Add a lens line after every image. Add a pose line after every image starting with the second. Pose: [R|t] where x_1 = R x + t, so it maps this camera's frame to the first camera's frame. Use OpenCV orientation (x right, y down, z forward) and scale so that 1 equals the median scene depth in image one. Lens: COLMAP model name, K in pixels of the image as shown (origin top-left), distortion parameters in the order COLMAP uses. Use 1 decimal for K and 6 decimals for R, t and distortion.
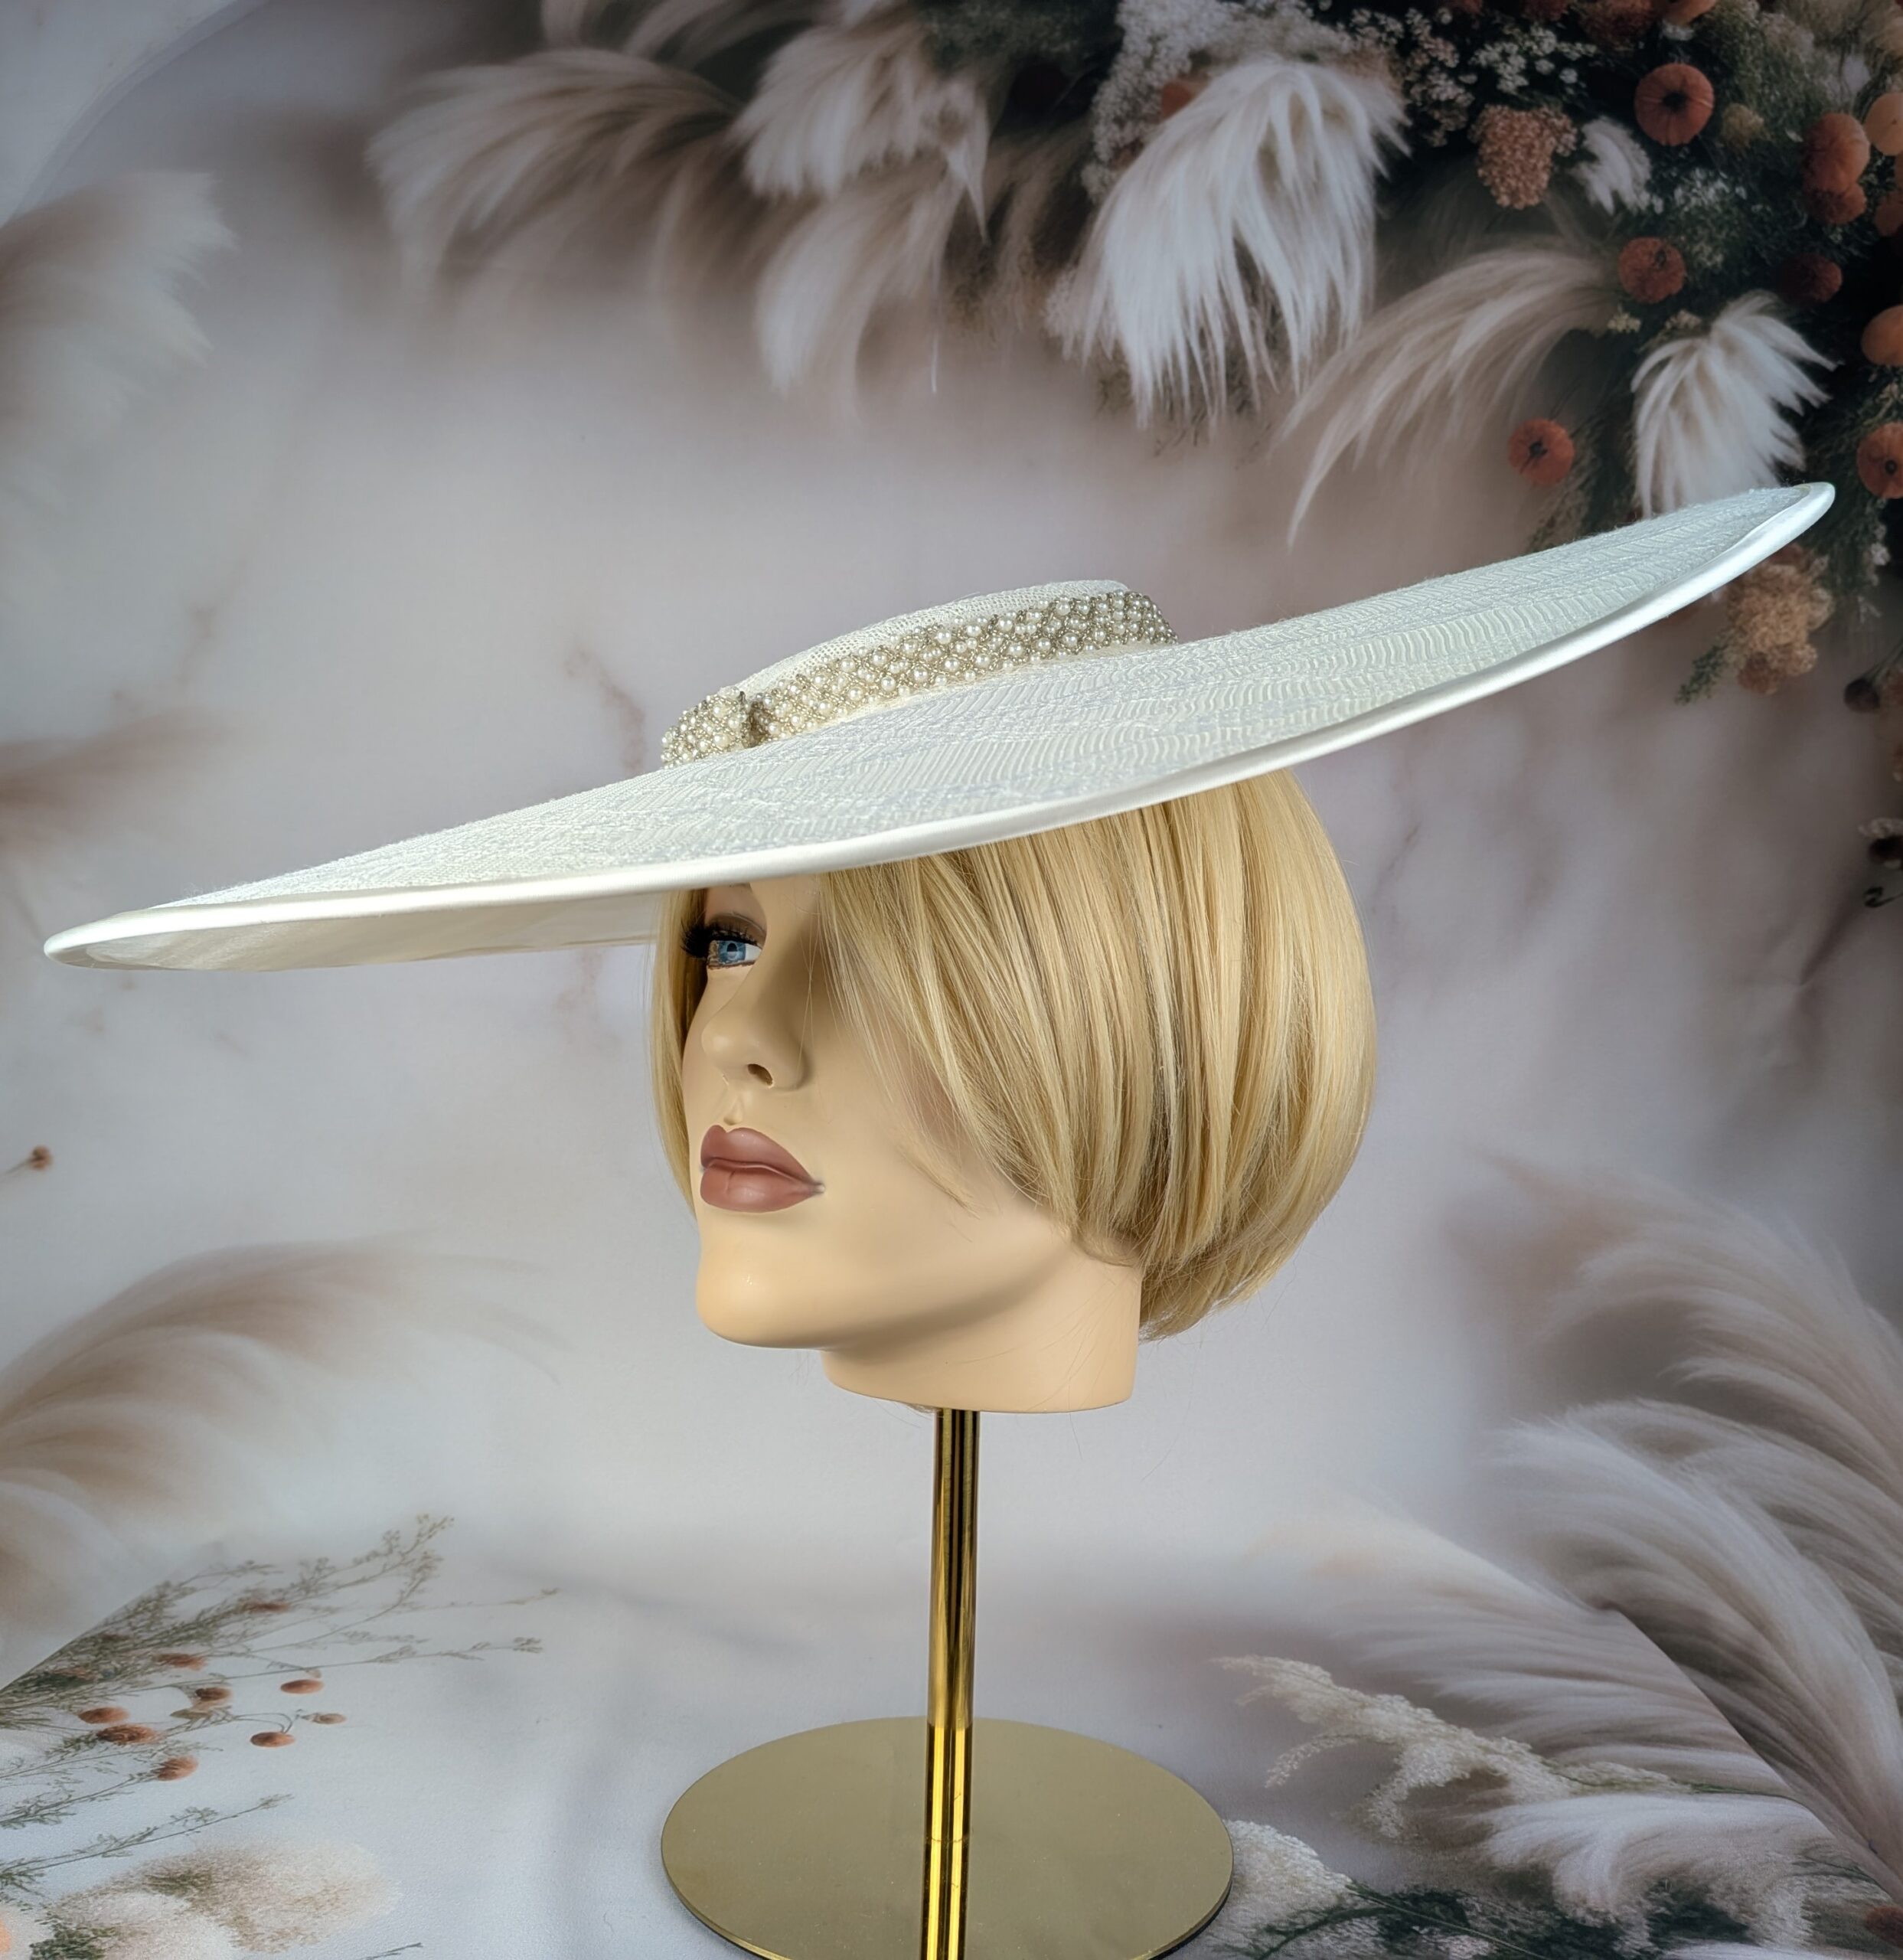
lens RADIAL K [[1893.3, 0, 984.9], [0, 1893.3, 980.6], [0, 0, 1]] dist [-0.038840, 0.000000]
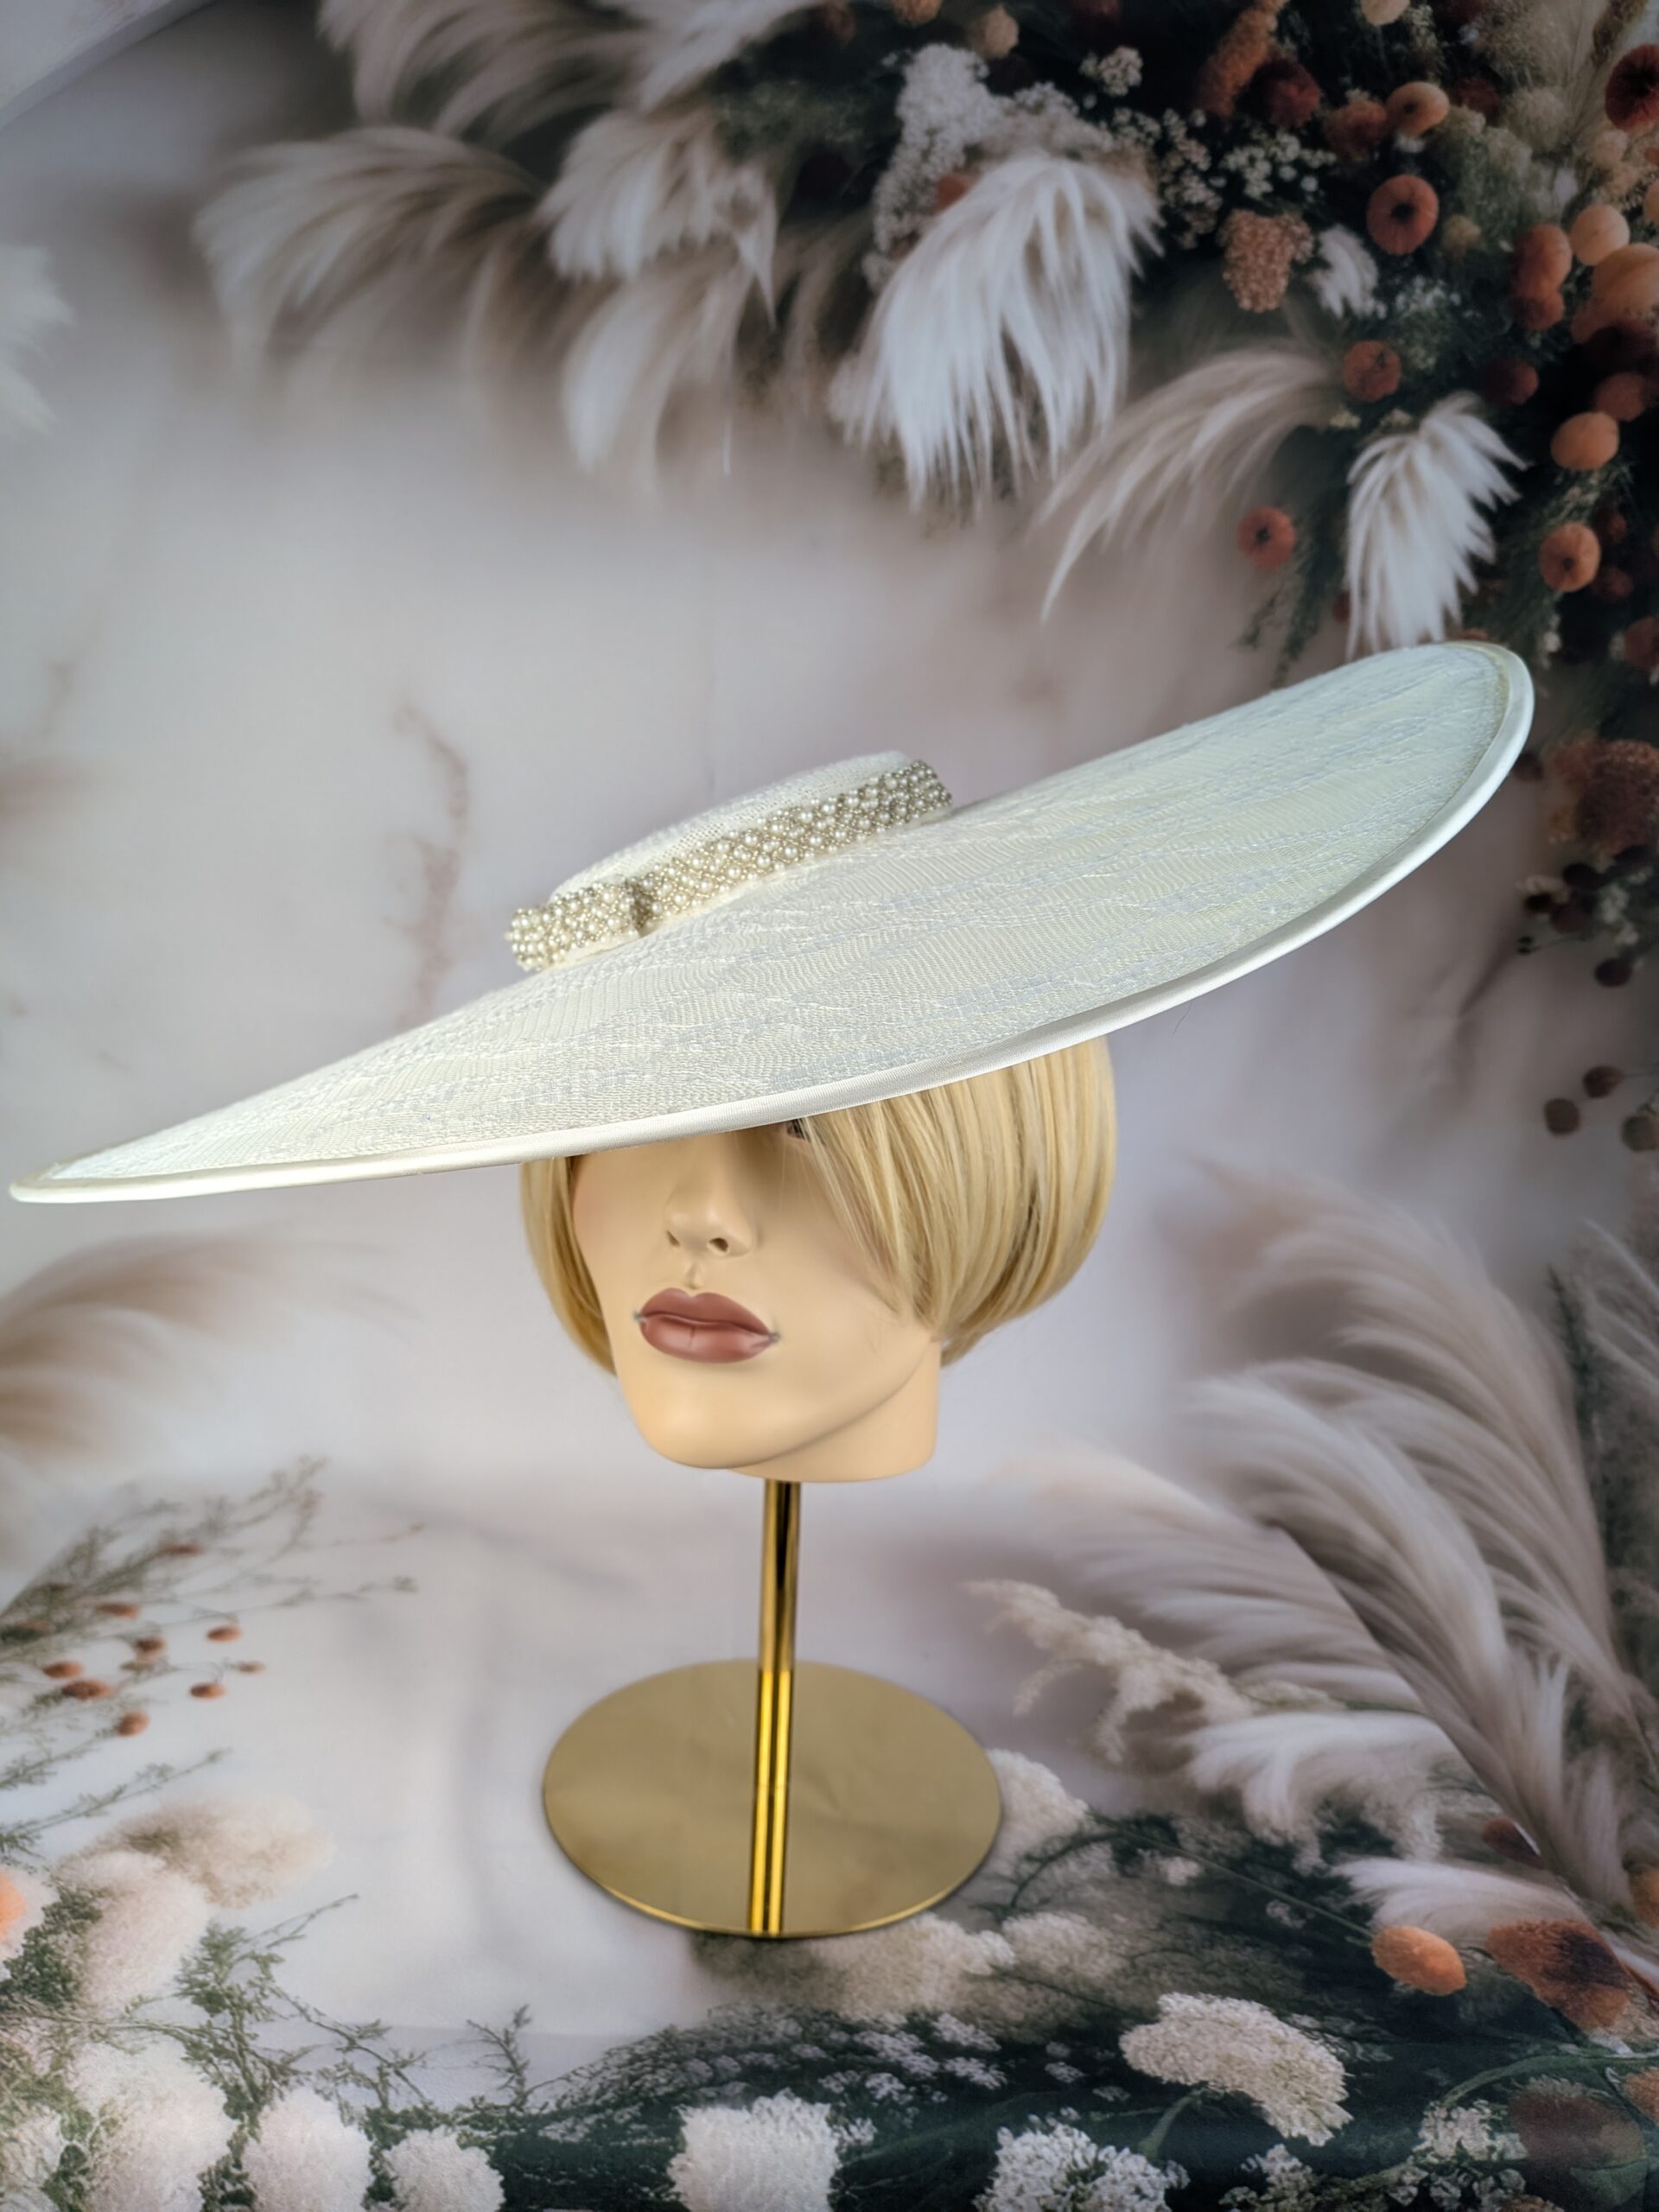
lens RADIAL K [[1607.8, 0, 792.2], [0, 1607.8, 1117.1], [0, 0, 1]] dist [-0.061580, 0.022602]
pose [[0.998793, -0.001115, 0.049102, -0.035262], [-0.007285, 0.985321, 0.170557, -0.101444], [-0.048572, -0.170709, 0.984124, 0.019324]]
